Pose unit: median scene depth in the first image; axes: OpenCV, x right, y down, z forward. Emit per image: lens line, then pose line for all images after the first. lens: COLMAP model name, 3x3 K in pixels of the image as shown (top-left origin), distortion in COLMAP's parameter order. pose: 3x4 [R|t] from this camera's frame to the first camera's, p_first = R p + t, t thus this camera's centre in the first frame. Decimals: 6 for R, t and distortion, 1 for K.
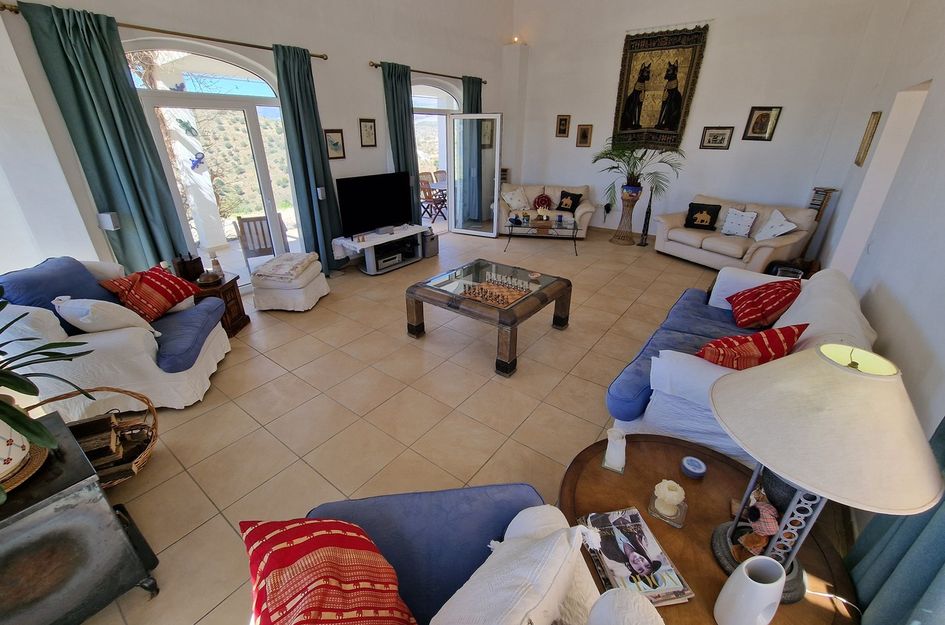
lens RADIAL K [[386.9, 0, 469.5], [0, 386.9, 306.9], [0, 0, 1]] dist [0.003921, -0.002857]
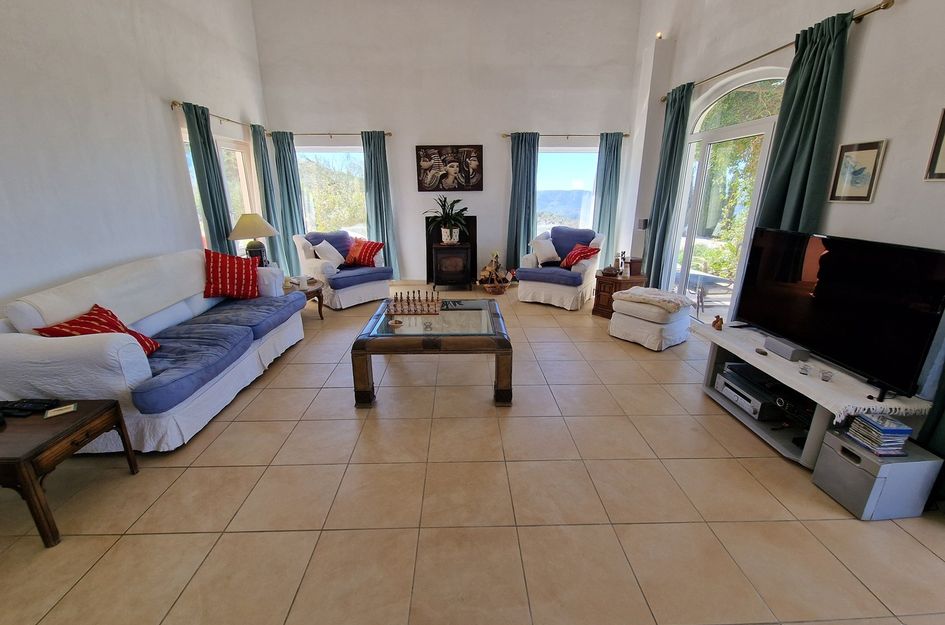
lens RADIAL K [[386.0, 0, 468.9], [0, 386.0, 309.7], [0, 0, 1]] dist [0.004104, -0.004649]
pose [[-0.781875, 0.182715, -0.596059, 0.314023], [-0.262092, 0.771162, 0.580187, -0.364741], [0.565667, 0.609856, -0.555064, 0.911584]]
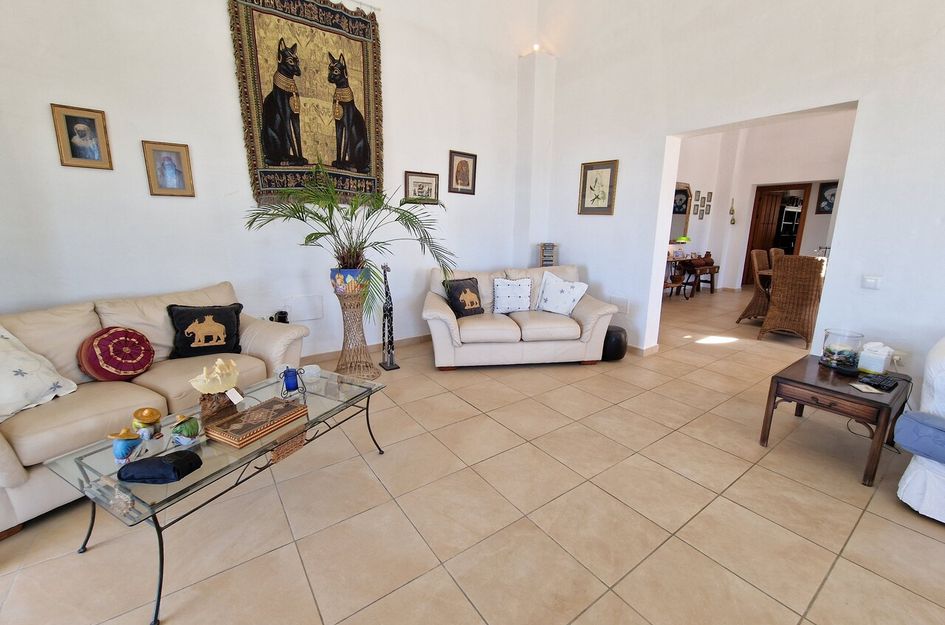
lens RADIAL K [[386.9, 0, 469.5], [0, 386.9, 306.9], [0, 0, 1]] dist [0.003921, -0.002857]
pose [[0.297332, -0.199182, 0.933767, -0.018160], [0.390743, 0.917731, 0.071341, -0.259659], [-0.871156, 0.343651, 0.350700, 0.758411]]
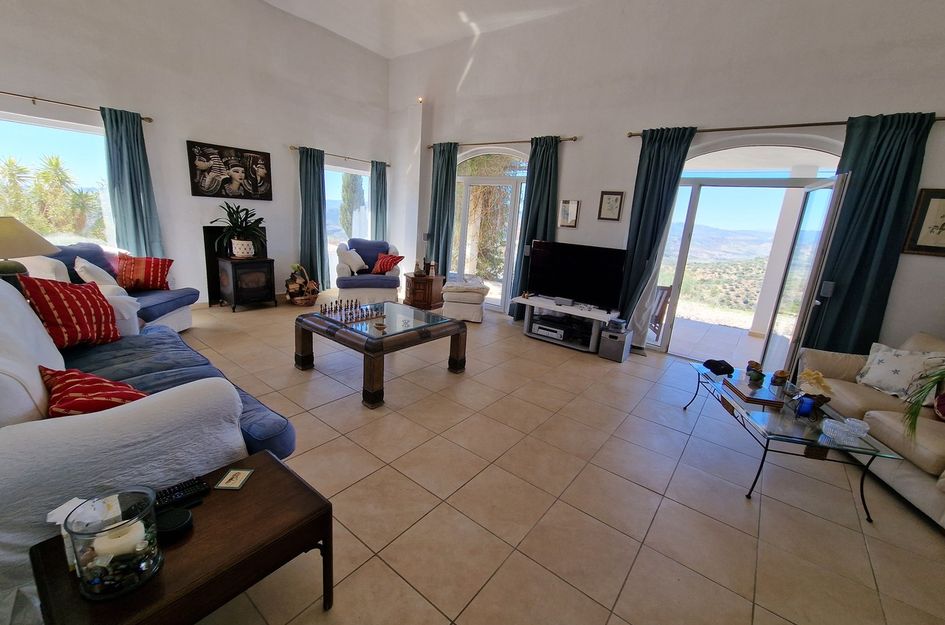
lens RADIAL K [[388.1, 0, 470.3], [0, 388.1, 309.0], [0, 0, 1]] dist [0.000622, 0.000058]
pose [[-0.014638, 0.229446, -0.973211, 0.615041], [-0.483656, 0.850250, 0.207731, -0.239986], [0.875136, 0.473740, 0.098527, 0.649092]]
